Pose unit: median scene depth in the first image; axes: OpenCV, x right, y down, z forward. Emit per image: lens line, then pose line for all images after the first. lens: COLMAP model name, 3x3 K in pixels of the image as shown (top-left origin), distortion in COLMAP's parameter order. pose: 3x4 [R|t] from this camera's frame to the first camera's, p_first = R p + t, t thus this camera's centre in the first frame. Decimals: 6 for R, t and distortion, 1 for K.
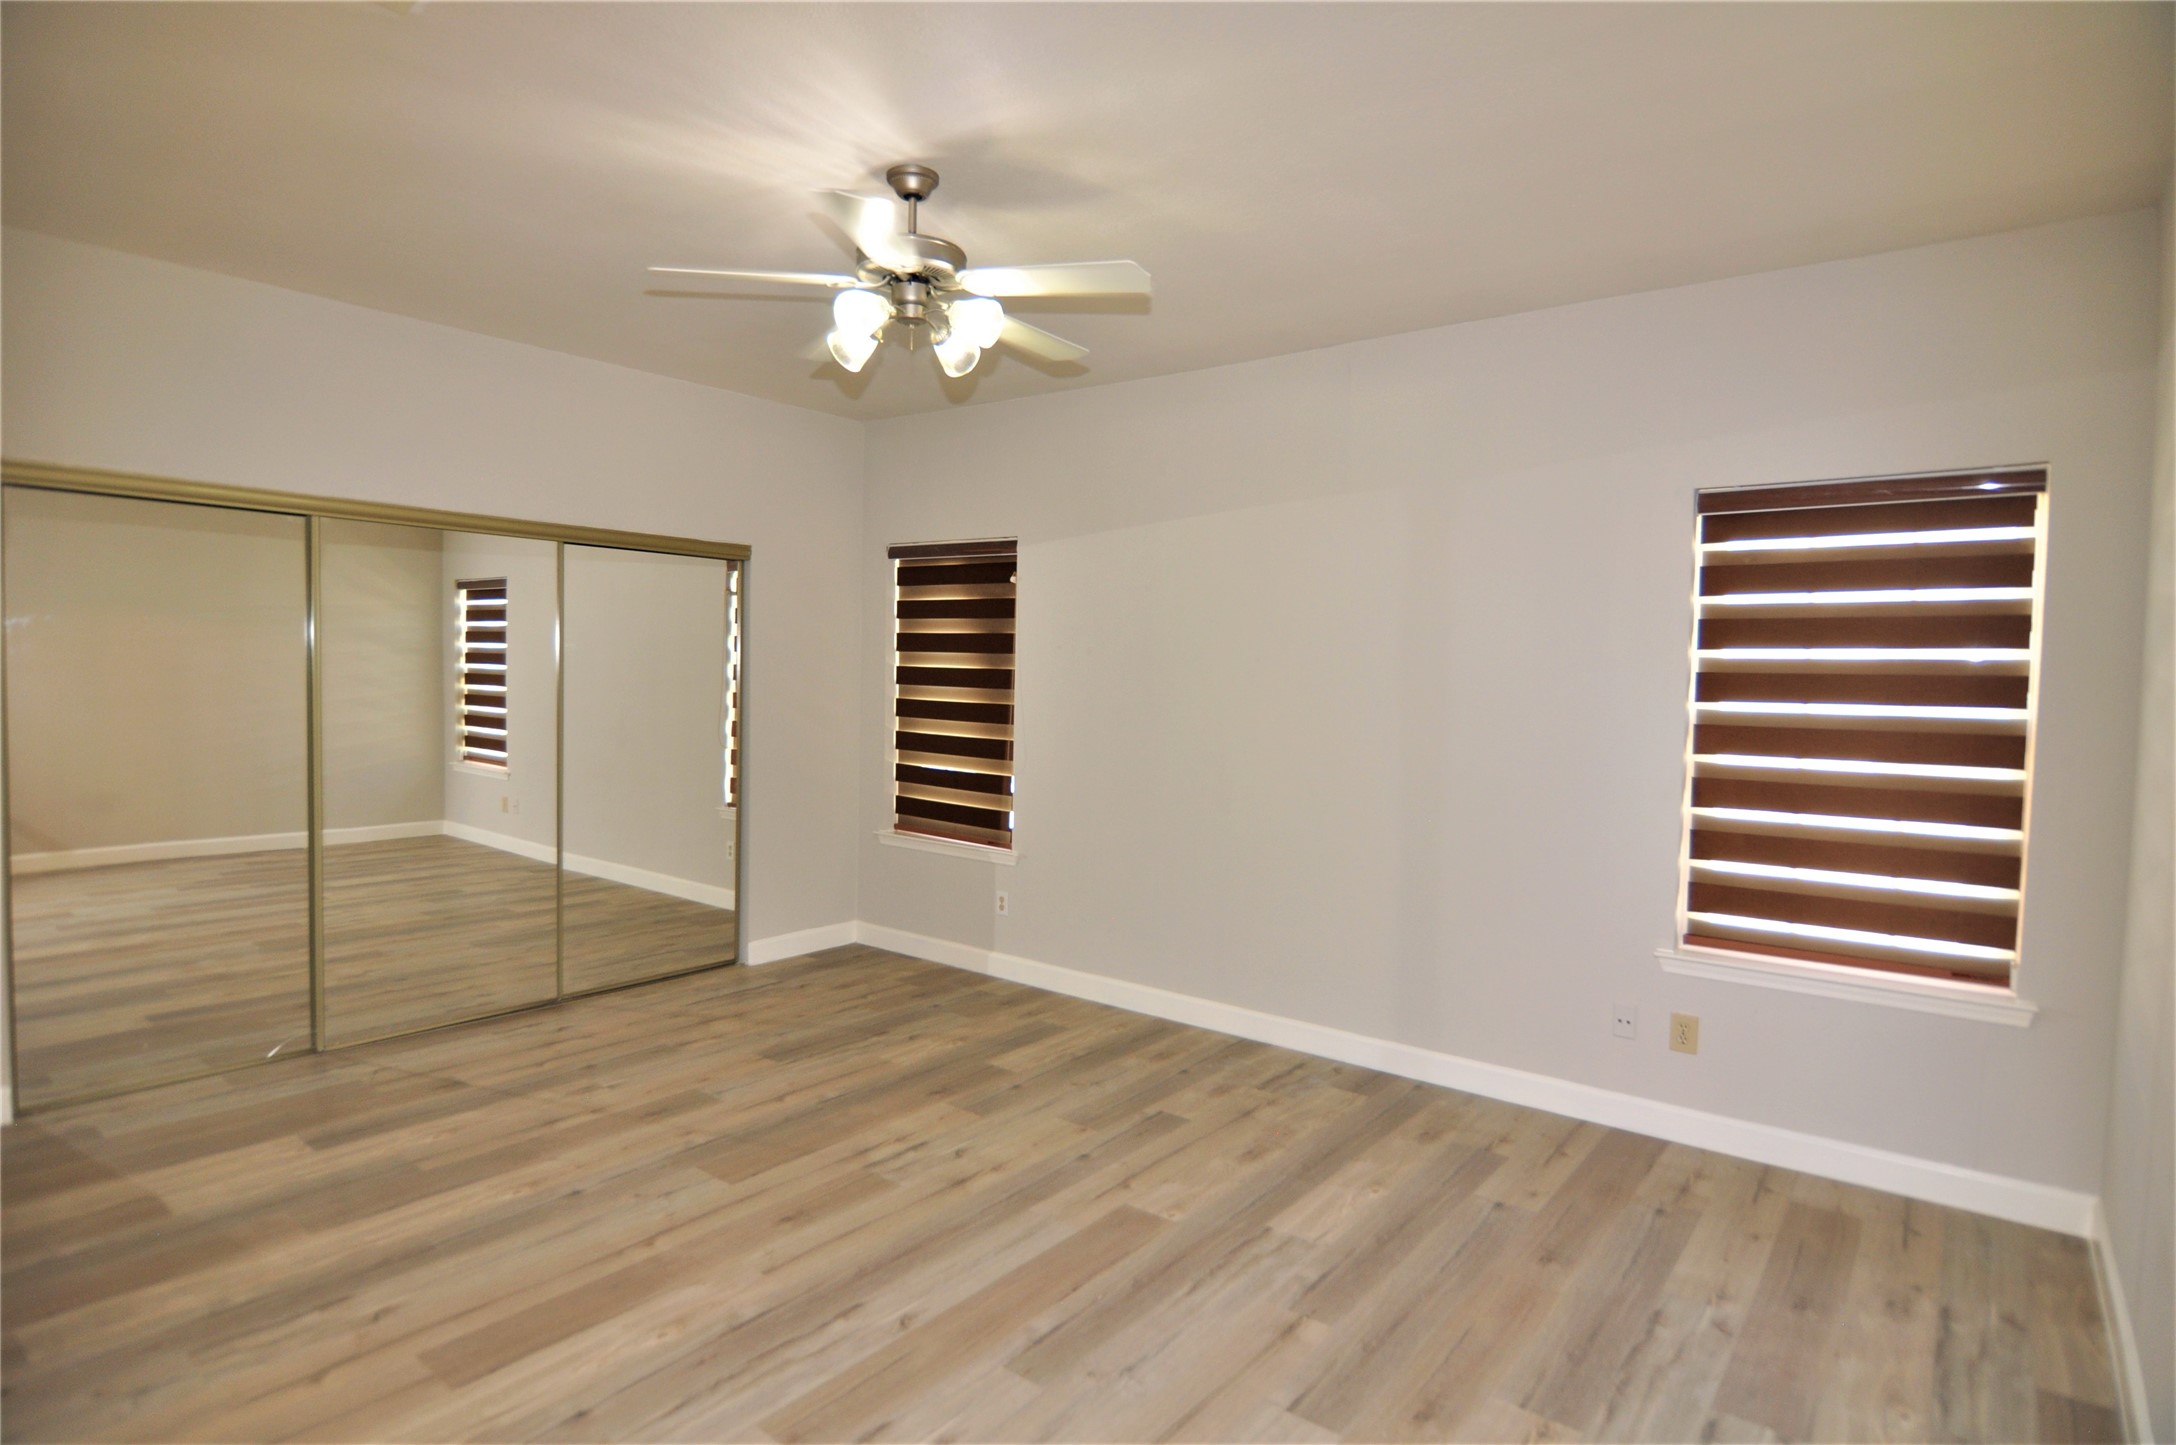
lens RADIAL K [[1166.4, 0, 1088.0], [0, 1166.4, 722.5], [0, 0, 1]] dist [0.006081, -0.023178]
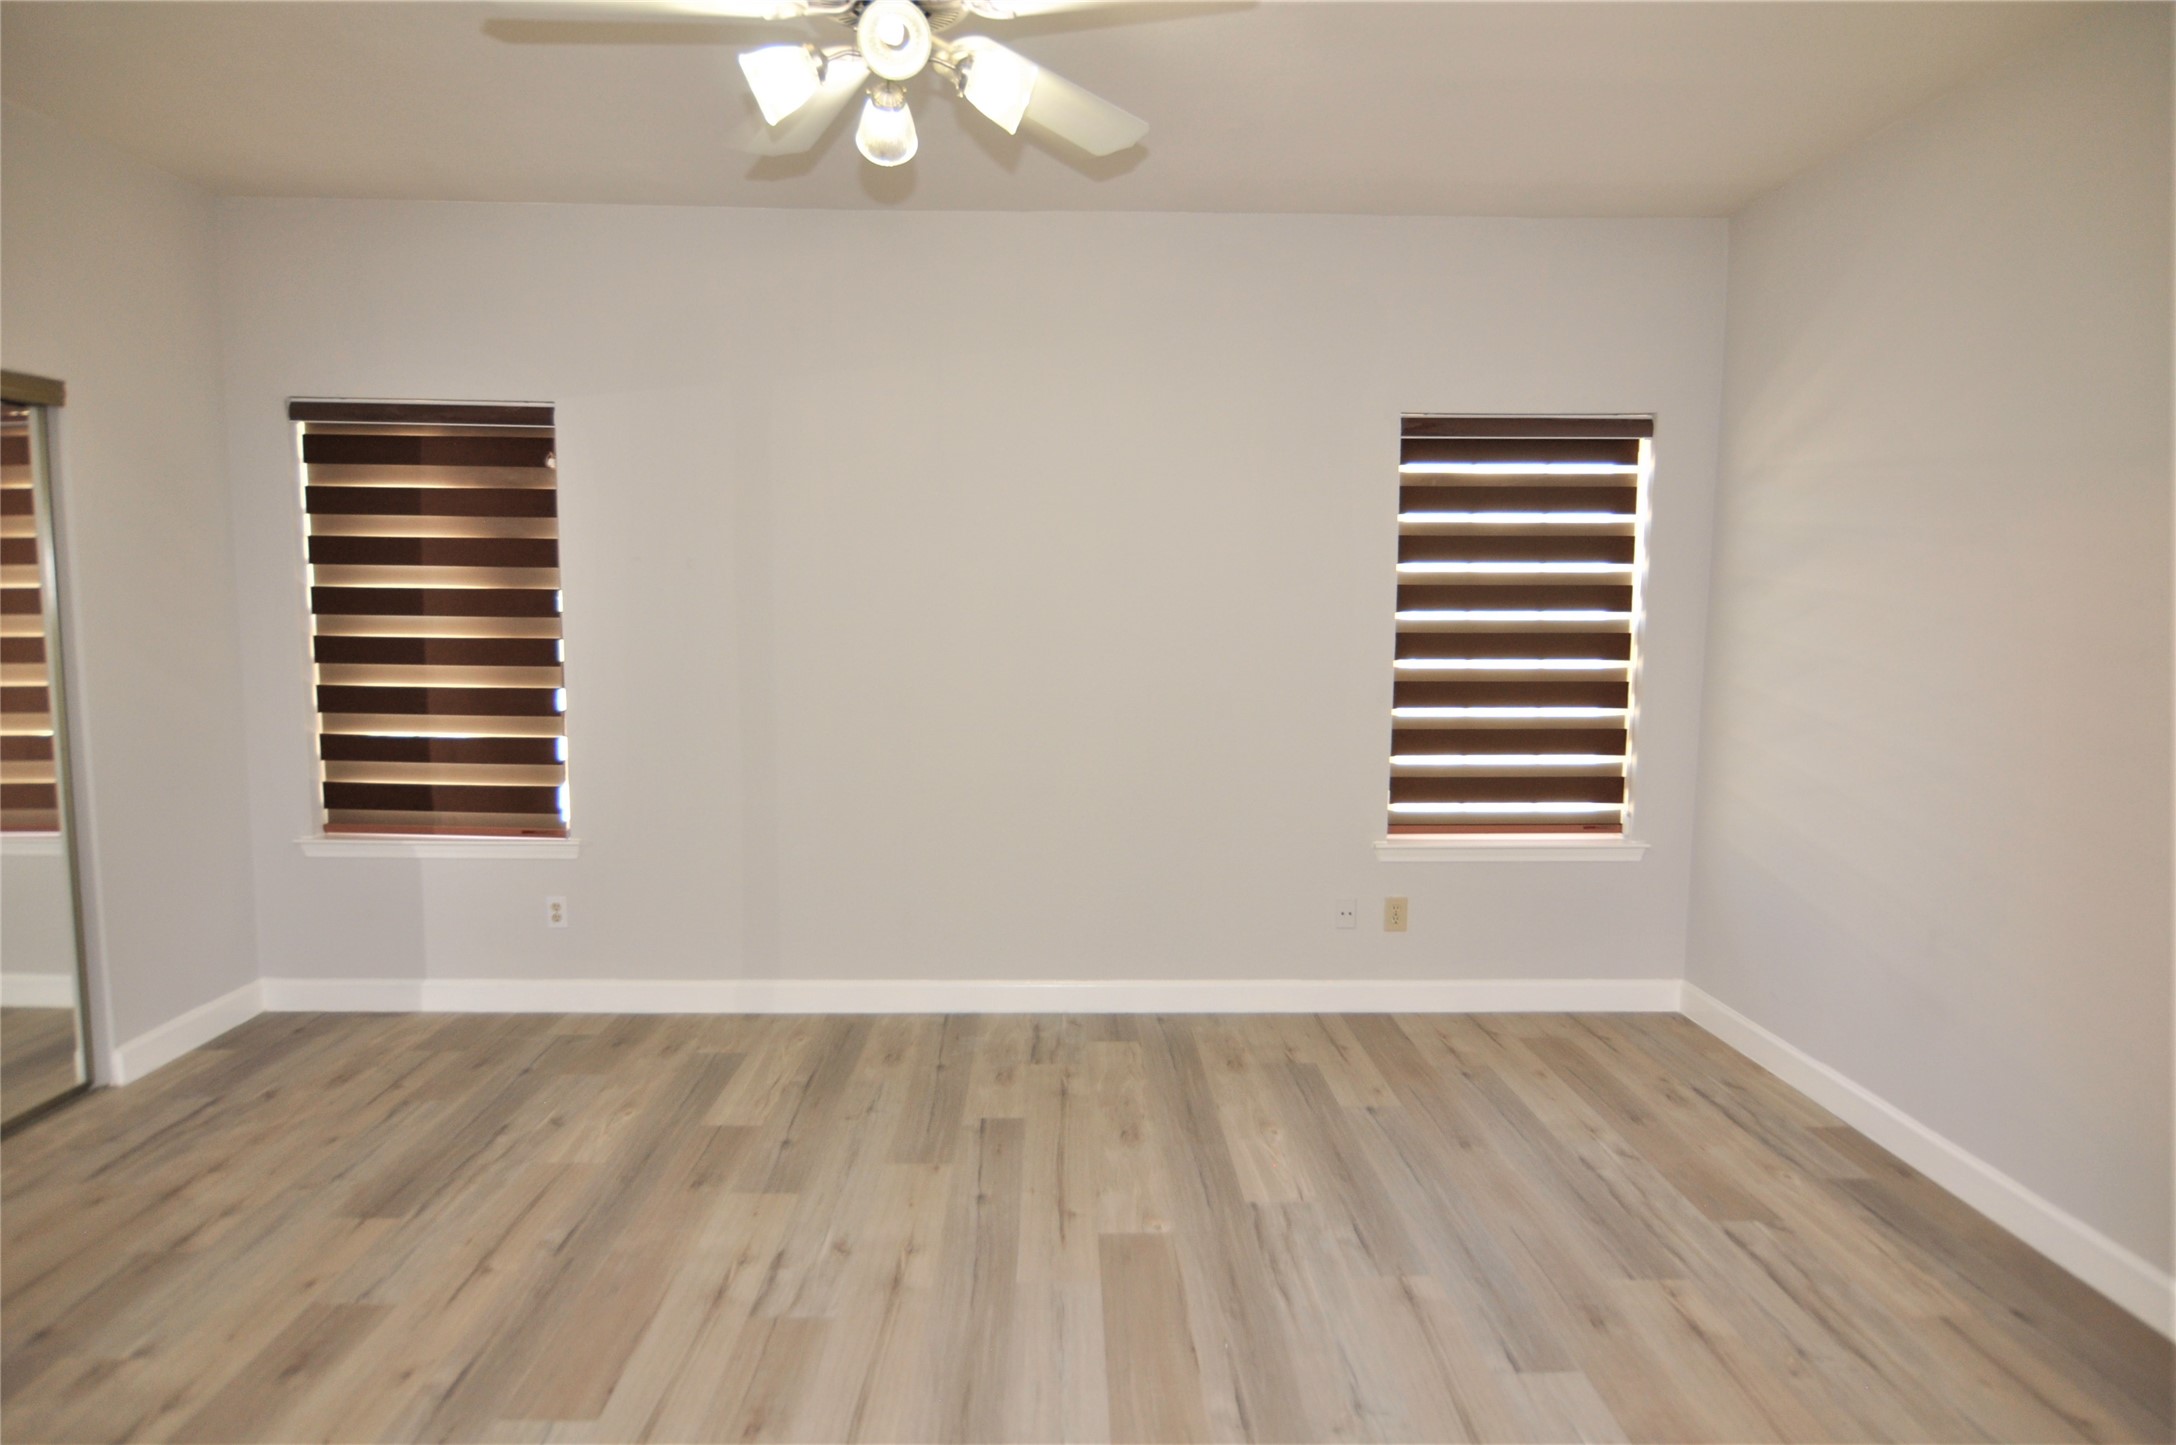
lens RADIAL K [[1226.1, 0, 1088.0], [0, 1226.1, 722.5], [0, 0, 1]] dist [0.002784, -0.015658]
pose [[0.770215, -0.080529, 0.632680, -0.425899], [0.037298, 0.995986, 0.081365, -0.018702], [-0.636693, -0.039071, 0.770127, 0.296015]]
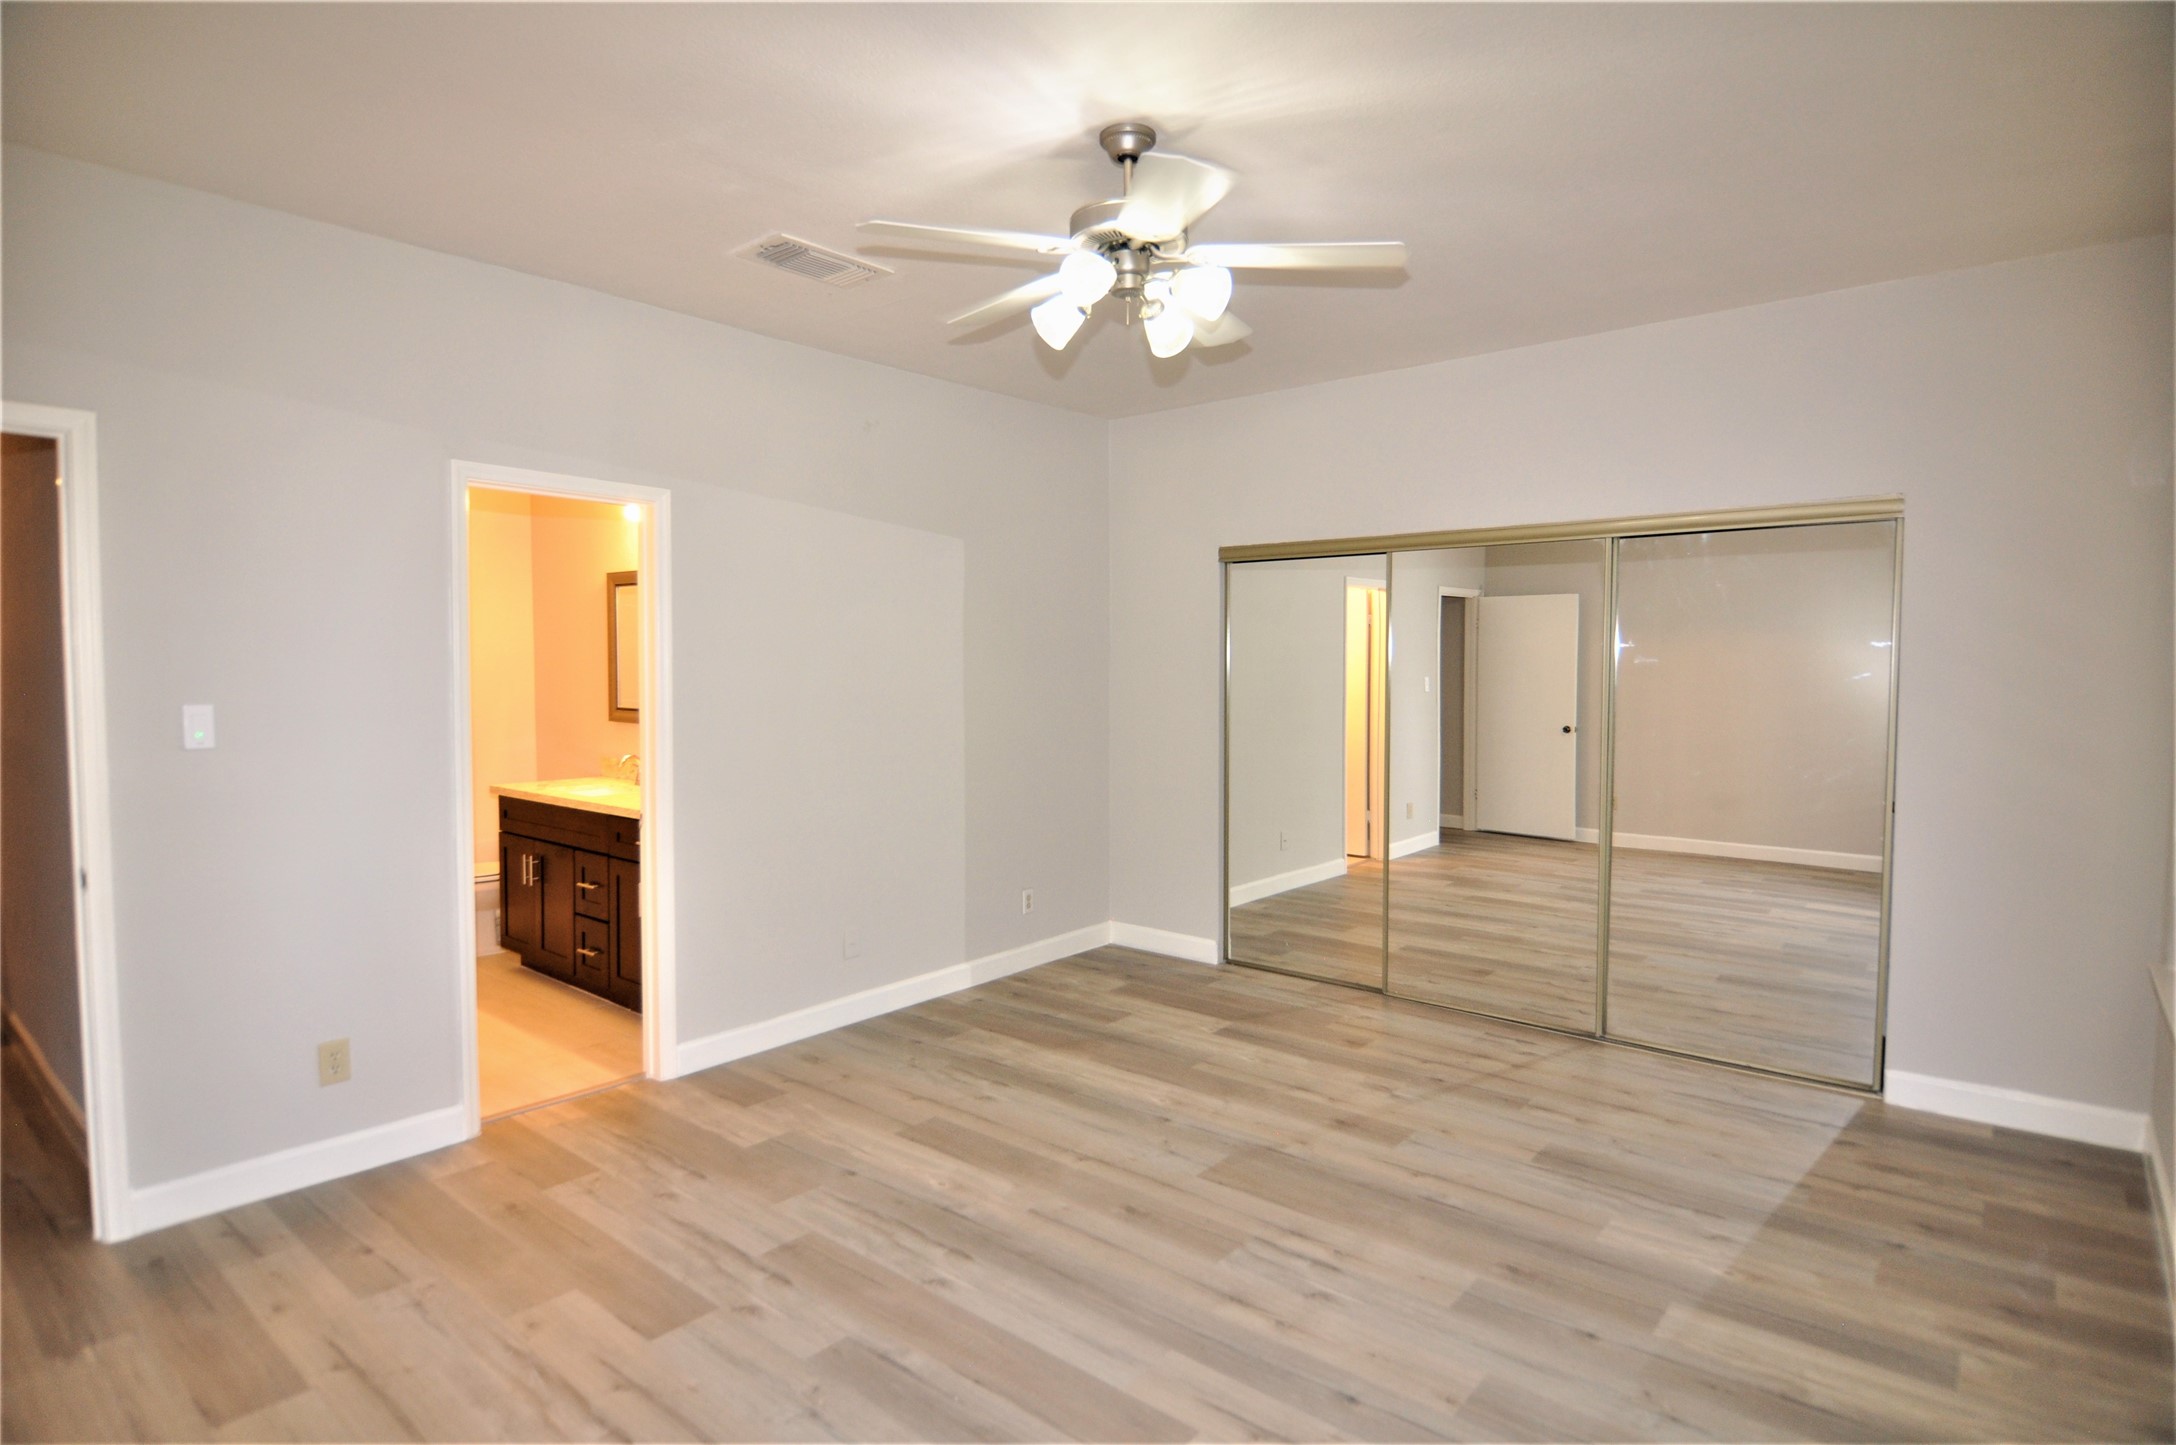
lens RADIAL K [[1150.3, 0, 1056.1], [0, 1150.3, 704.9], [0, 0, 1]] dist [0.005383, -0.021214]
pose [[-0.060743, 0.012576, -0.998074, 0.609643], [-0.045743, 0.998835, 0.015370, -0.021396], [0.997105, 0.046588, -0.060097, 0.801316]]
